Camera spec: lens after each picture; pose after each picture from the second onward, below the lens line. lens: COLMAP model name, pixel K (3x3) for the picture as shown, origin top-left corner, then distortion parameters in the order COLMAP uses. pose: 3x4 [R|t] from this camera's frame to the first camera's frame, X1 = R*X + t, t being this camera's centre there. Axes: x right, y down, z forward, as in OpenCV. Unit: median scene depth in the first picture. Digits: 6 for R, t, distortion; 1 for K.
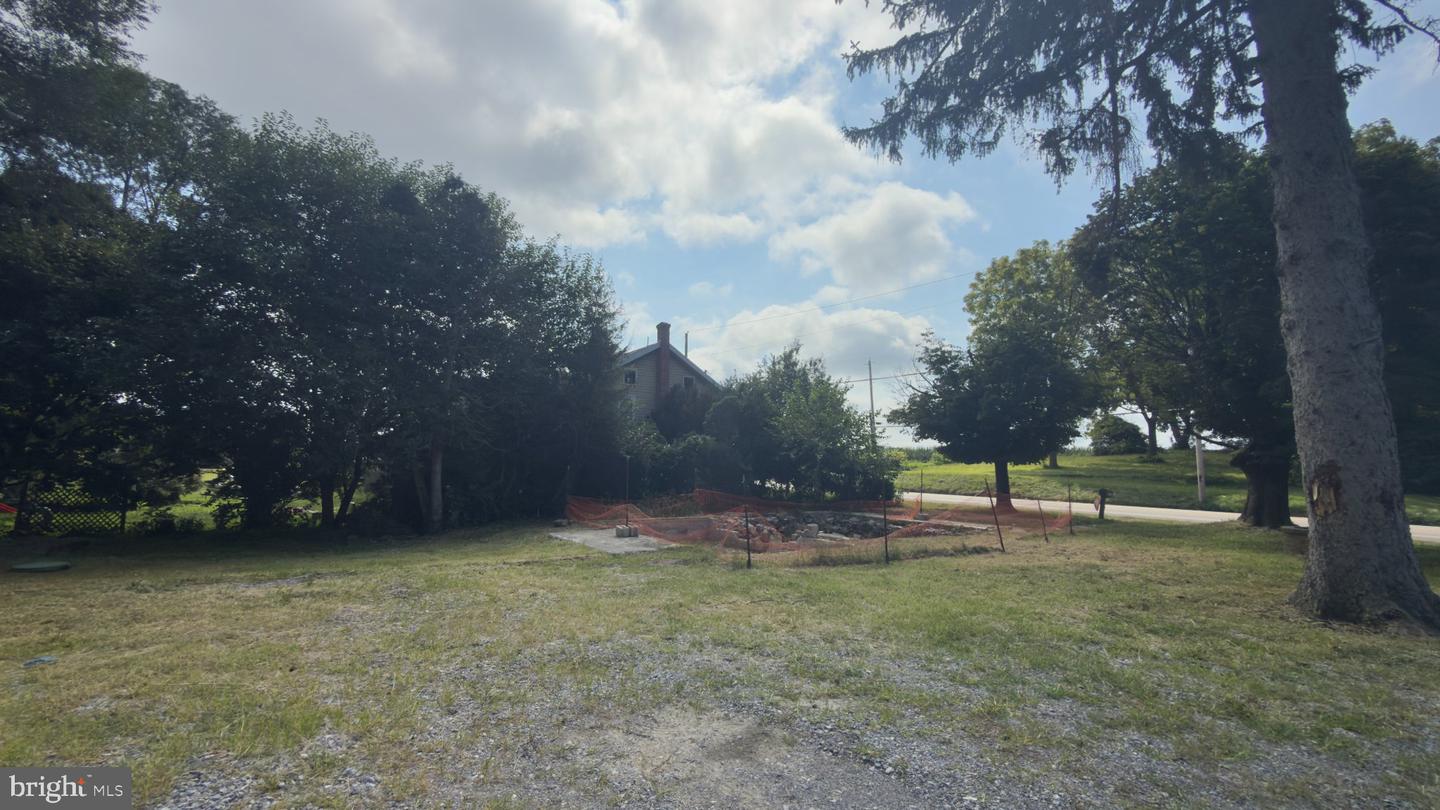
lens RADIAL K [[573.7, 0, 718.9], [0, 573.7, 396.4], [0, 0, 1]] dist [-0.001060, 0.000113]
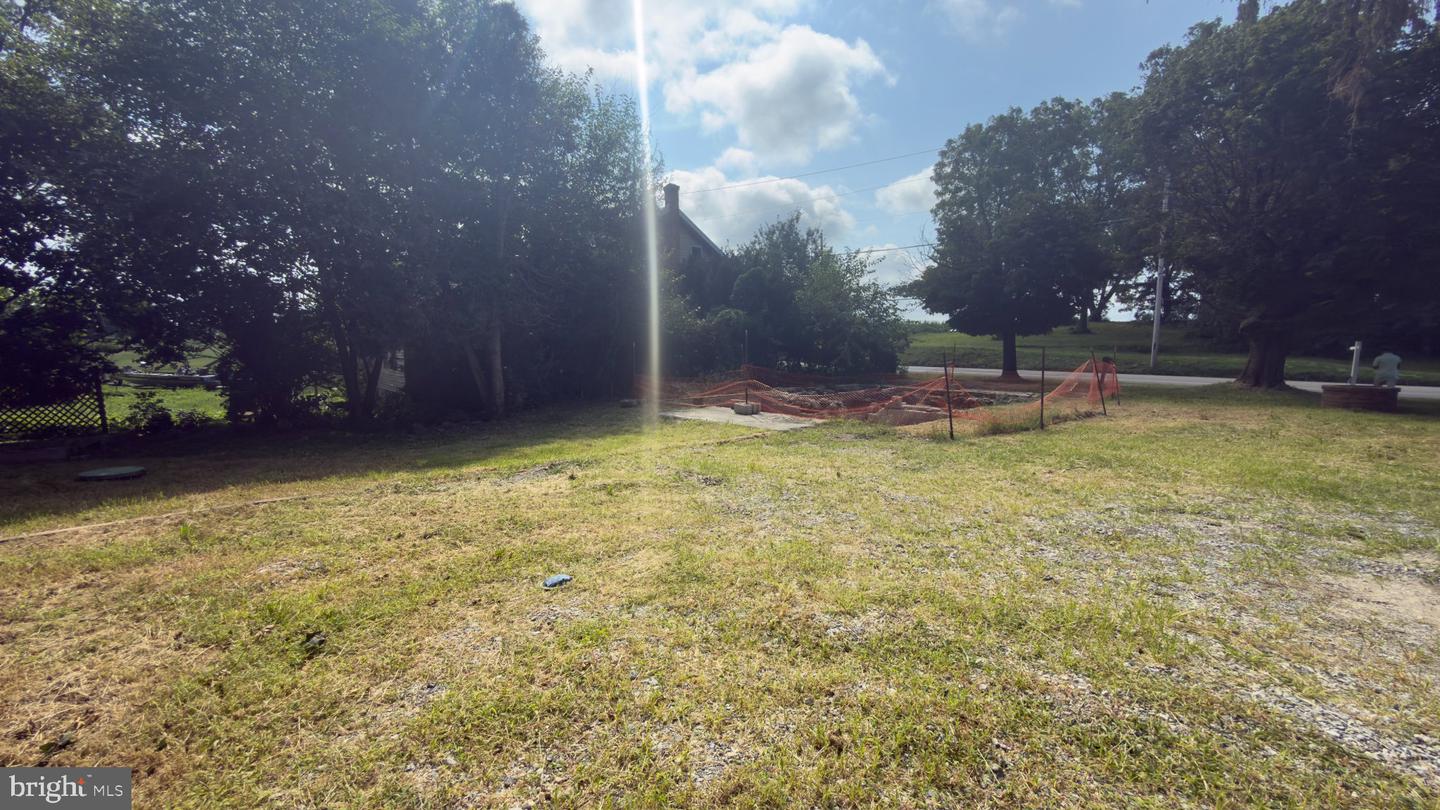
lens RADIAL K [[573.7, 0, 687.9], [0, 573.7, 425.3], [0, 0, 1]] dist [-0.001060, 0.000113]
pose [[0.984483, -0.038107, 0.171290, -0.176453], [-0.008359, 0.964844, 0.262692, 0.000915], [-0.175278, -0.260048, 0.949554, 0.026060]]
